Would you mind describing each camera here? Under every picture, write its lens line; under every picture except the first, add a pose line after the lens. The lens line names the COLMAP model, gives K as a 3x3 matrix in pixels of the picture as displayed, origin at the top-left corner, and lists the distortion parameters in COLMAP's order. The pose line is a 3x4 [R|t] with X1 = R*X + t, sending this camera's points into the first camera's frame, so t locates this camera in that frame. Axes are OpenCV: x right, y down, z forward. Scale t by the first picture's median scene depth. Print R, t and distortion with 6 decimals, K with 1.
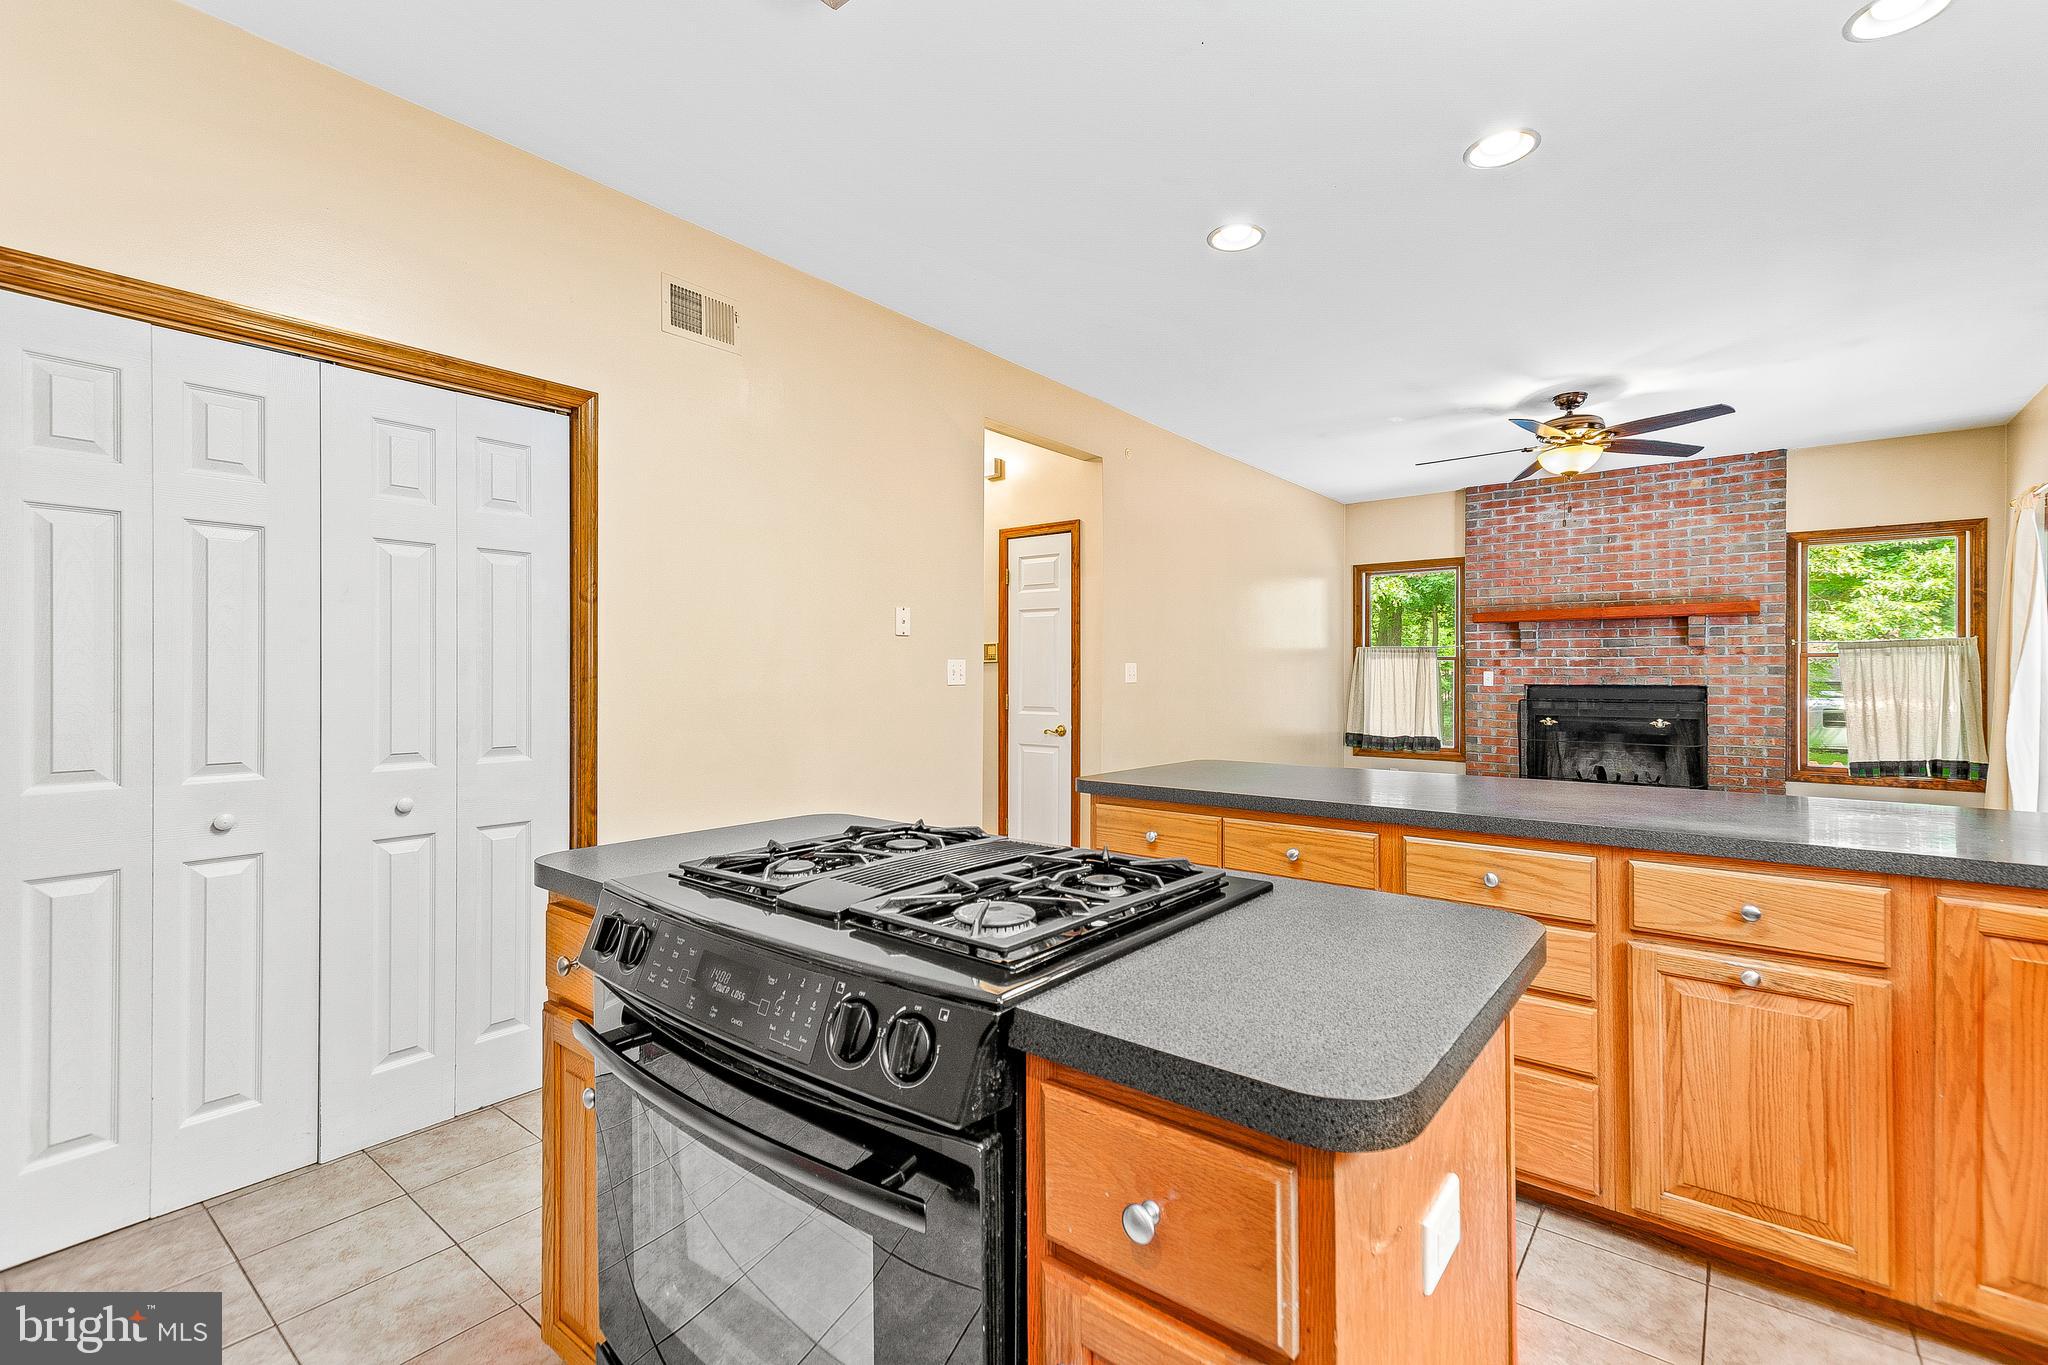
lens RADIAL K [[887.0, 0, 1052.4], [0, 887.0, 679.8], [0, 0, 1]] dist [0.016599, -0.004790]
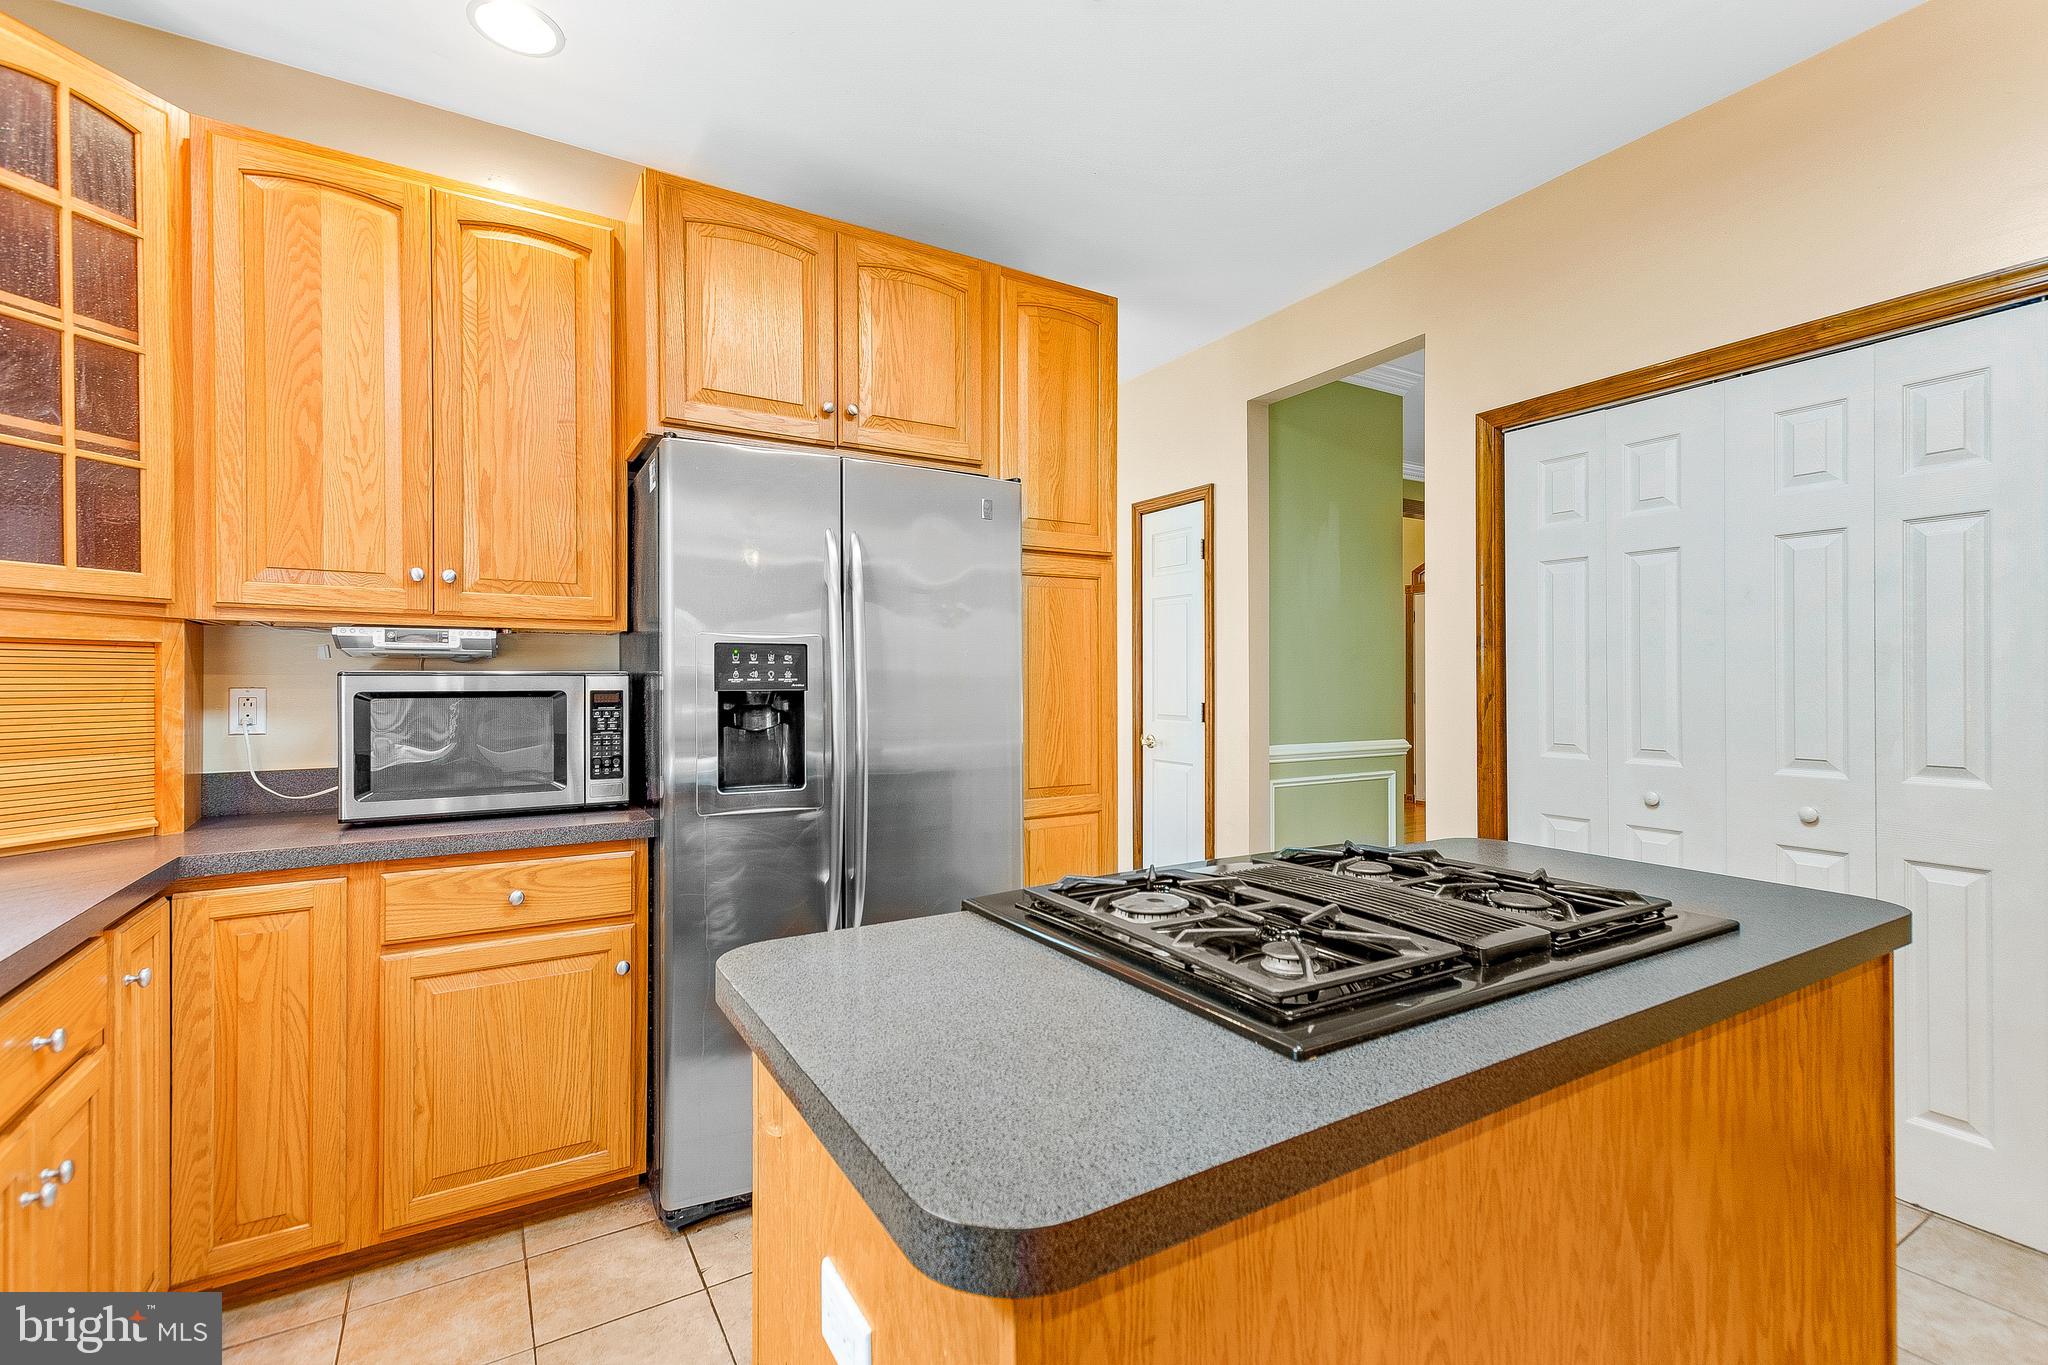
lens RADIAL K [[887.0, 0, 1006.6], [0, 887.0, 677.2], [0, 0, 1]] dist [0.016599, -0.004790]
pose [[-0.363254, -0.001996, -0.931688, 0.159133], [0.000550, 0.999997, -0.002357, -0.000586], [0.931690, -0.001369, -0.363252, 0.197543]]
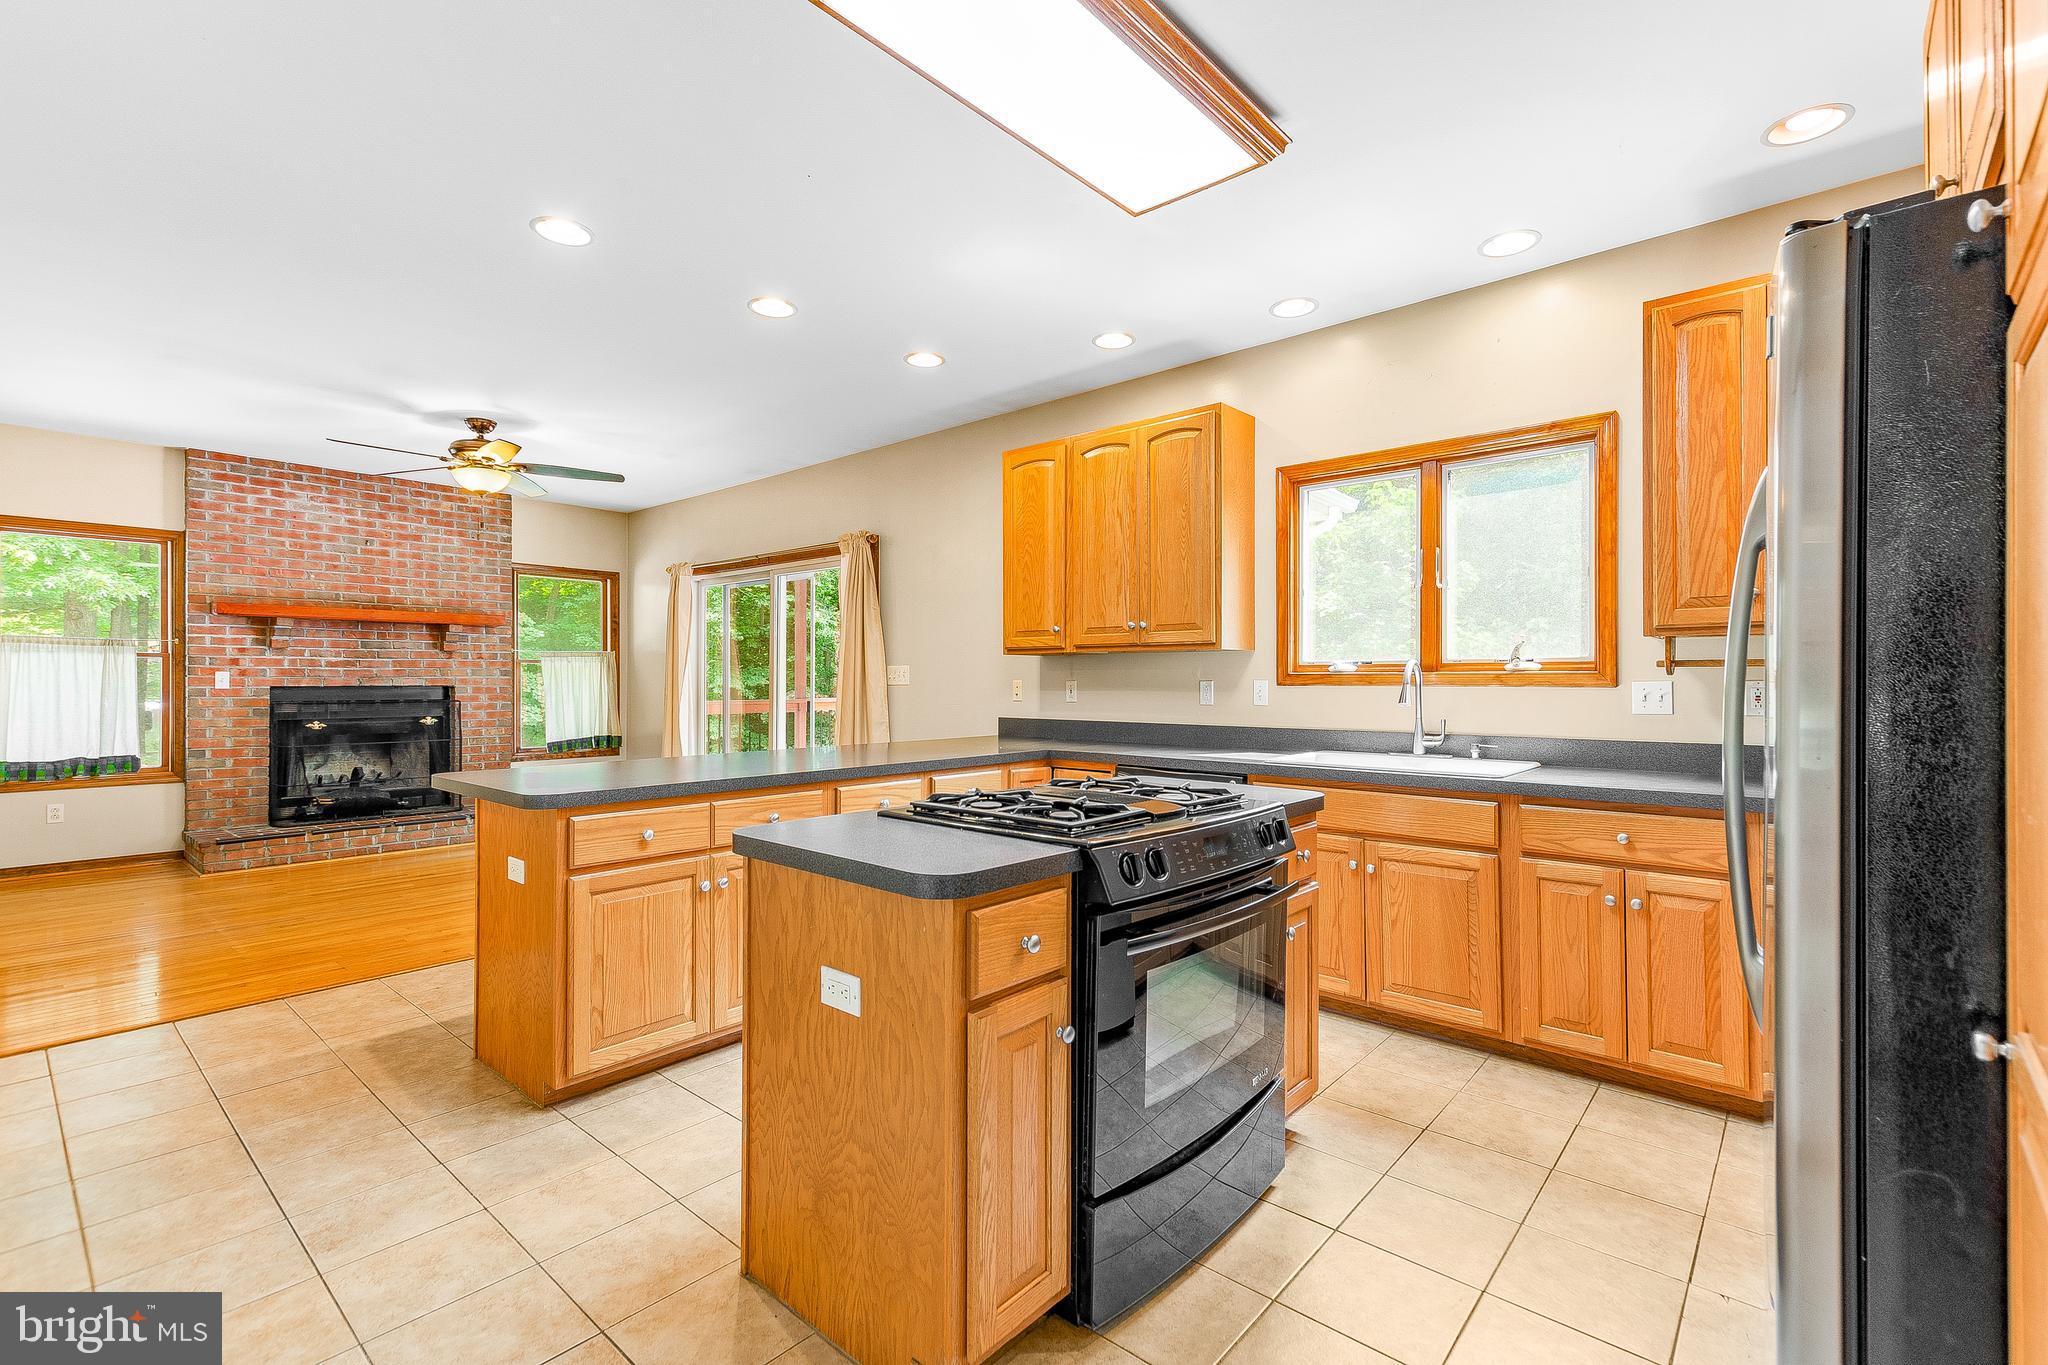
lens RADIAL K [[887.0, 0, 1016.5], [0, 887.0, 674.8], [0, 0, 1]] dist [0.016599, -0.004790]
pose [[0.060319, 0.002736, 0.998175, -0.353750], [0.003122, 0.999991, -0.002930, -0.001739], [-0.998174, 0.003293, 0.060310, 0.209783]]
